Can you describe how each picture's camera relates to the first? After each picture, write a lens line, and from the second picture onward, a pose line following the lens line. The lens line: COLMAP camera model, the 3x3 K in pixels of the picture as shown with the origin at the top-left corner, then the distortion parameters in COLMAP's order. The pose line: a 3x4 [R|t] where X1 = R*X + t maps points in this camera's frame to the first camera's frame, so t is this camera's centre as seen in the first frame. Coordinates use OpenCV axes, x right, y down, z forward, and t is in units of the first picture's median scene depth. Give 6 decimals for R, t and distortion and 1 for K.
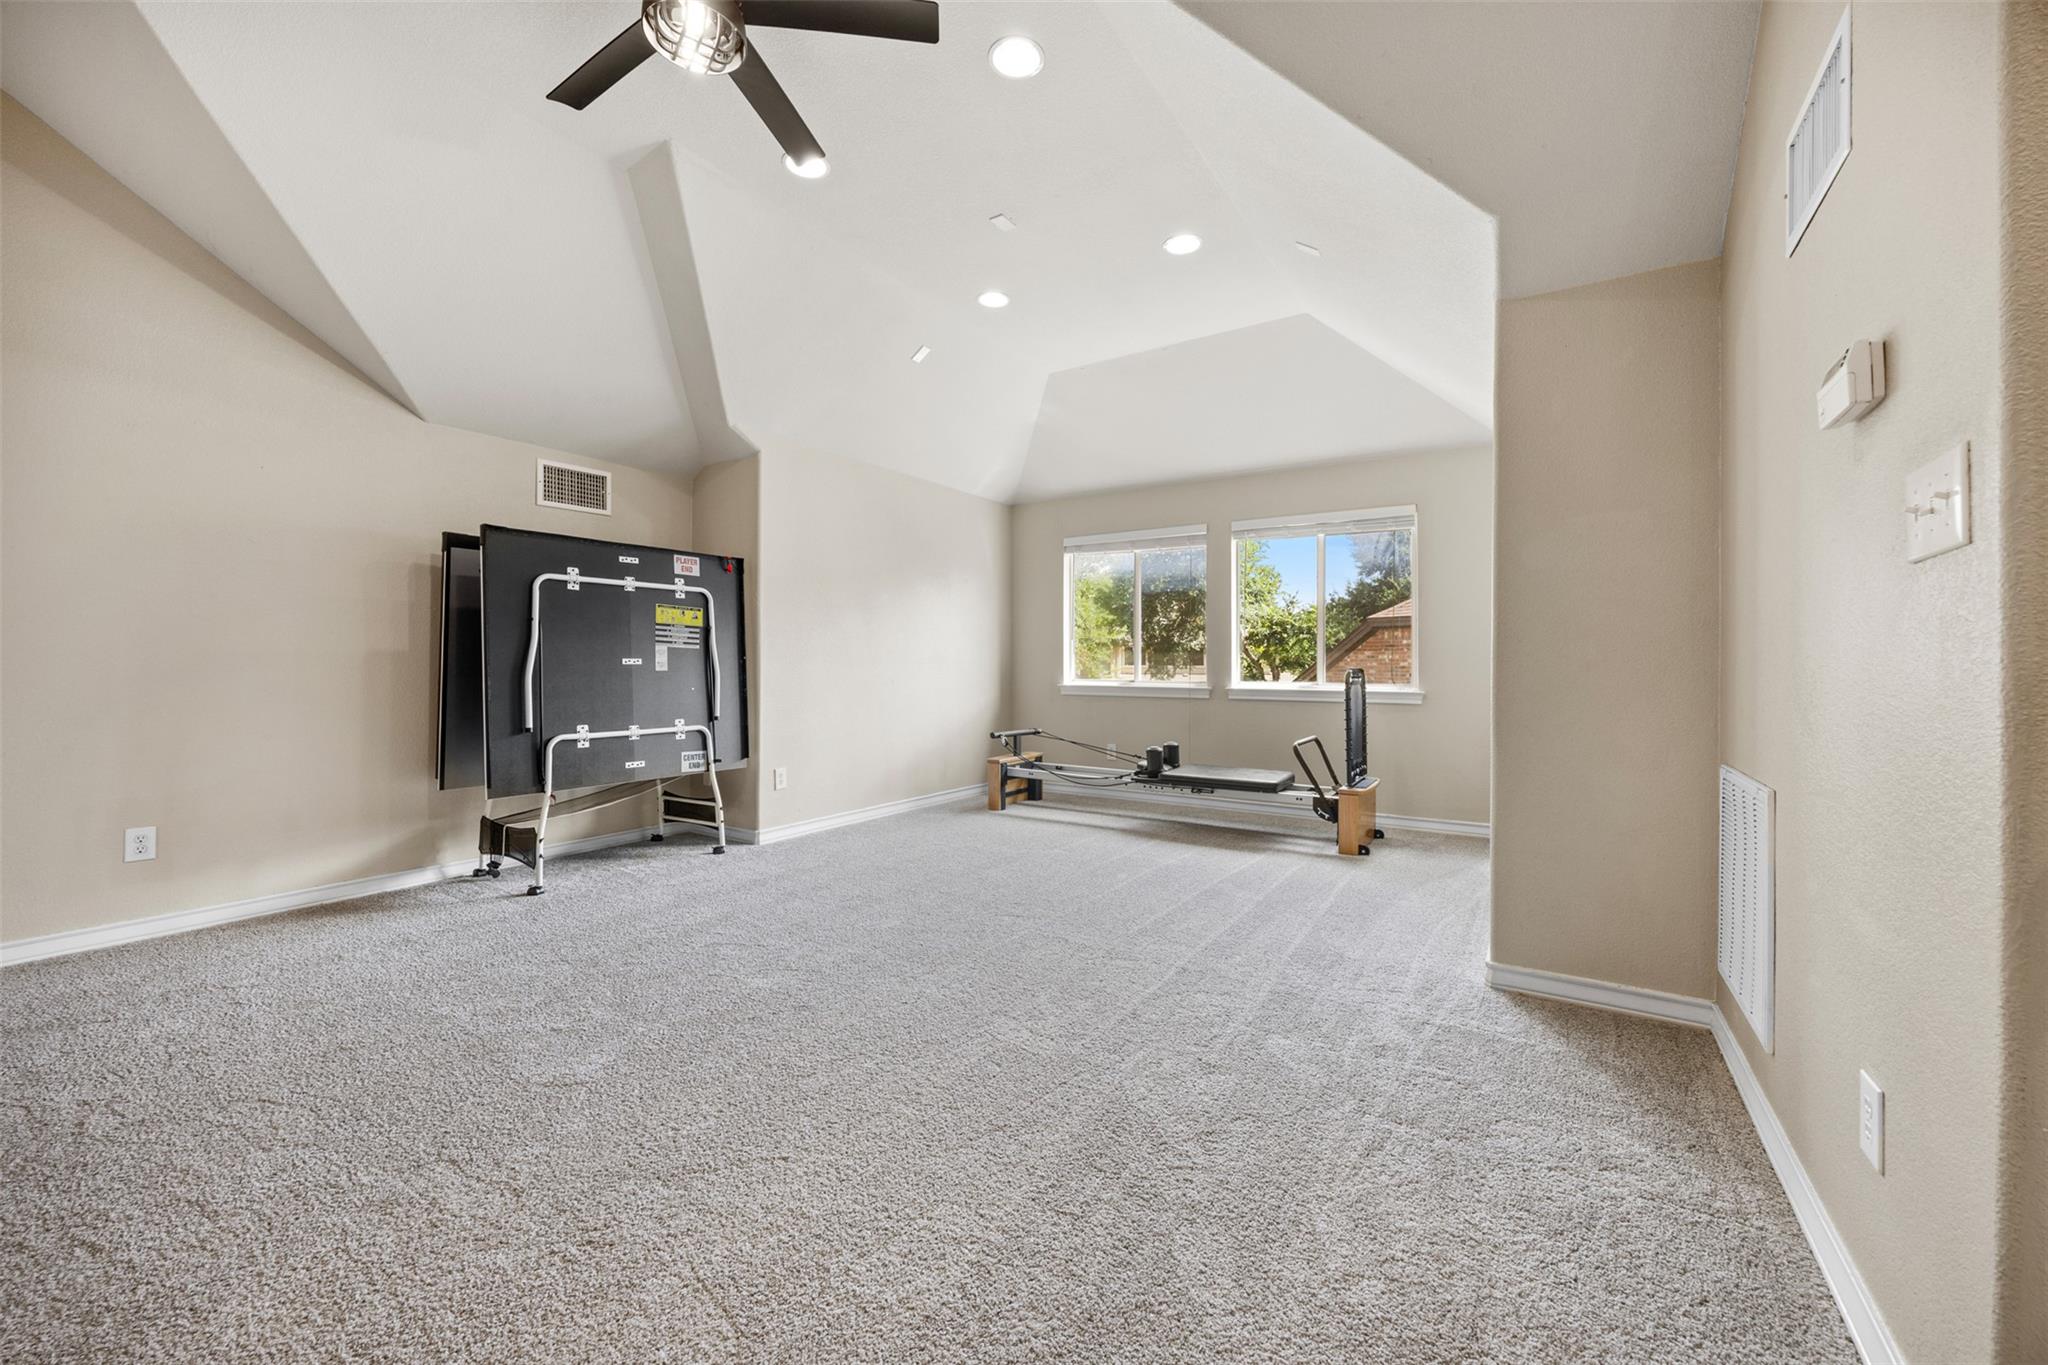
lens RADIAL K [[785.5, 0, 1017.2], [0, 785.5, 673.4], [0, 0, 1]] dist [-0.004539, -0.000162]
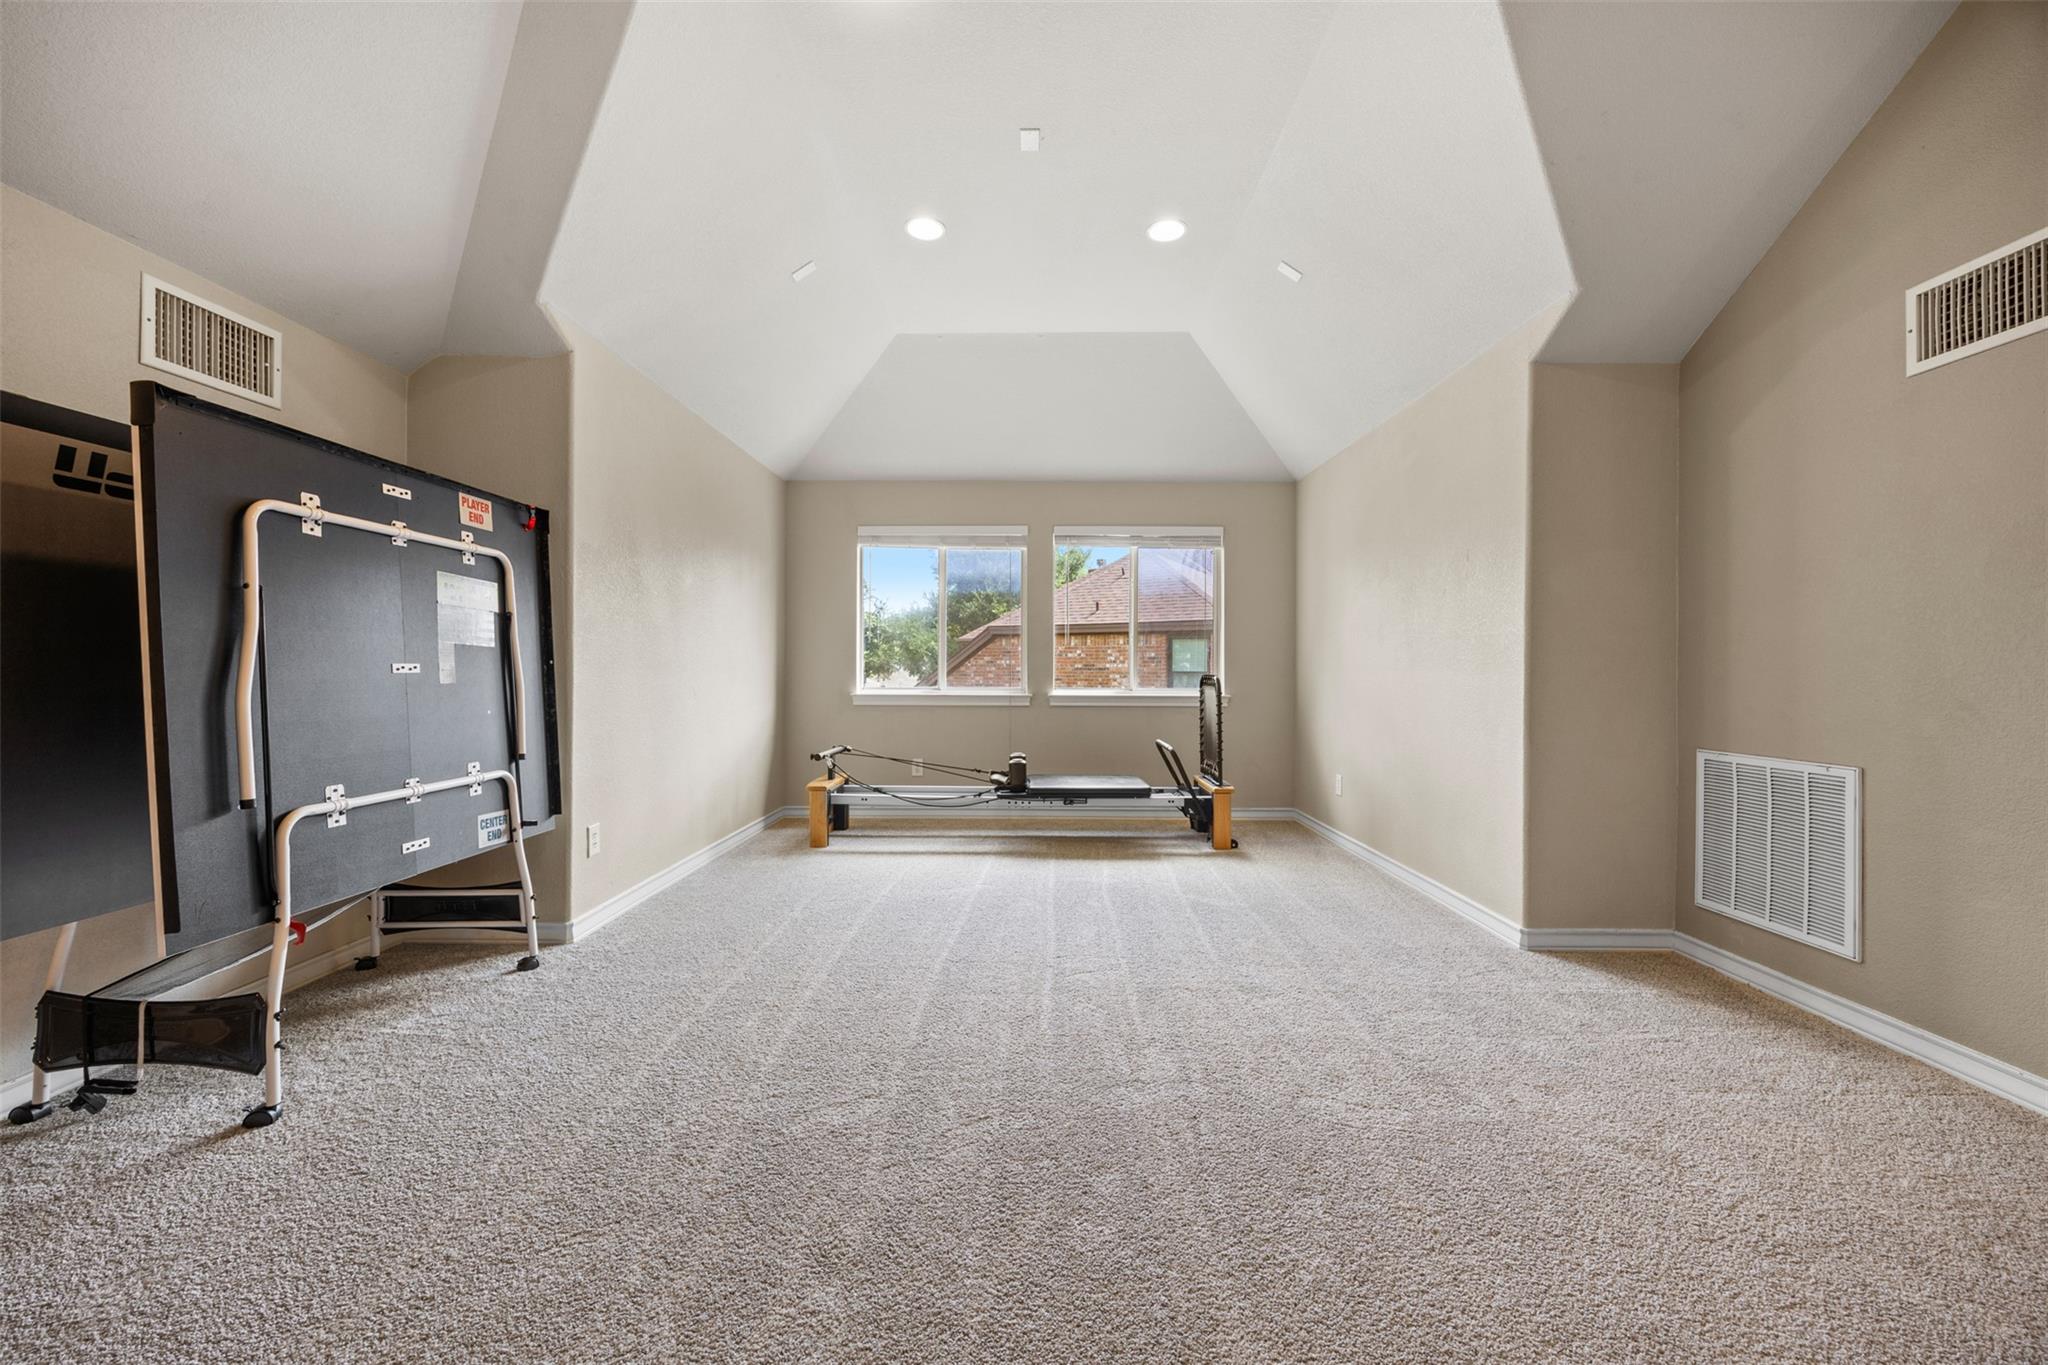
lens RADIAL K [[785.5, 0, 1020.6], [0, 785.5, 680.1], [0, 0, 1]] dist [-0.004539, -0.000162]
pose [[0.845471, -0.007042, 0.533975, -0.384056], [0.005546, 0.999975, 0.004405, -0.005747], [-0.533993, -0.000763, 0.845489, 0.248917]]
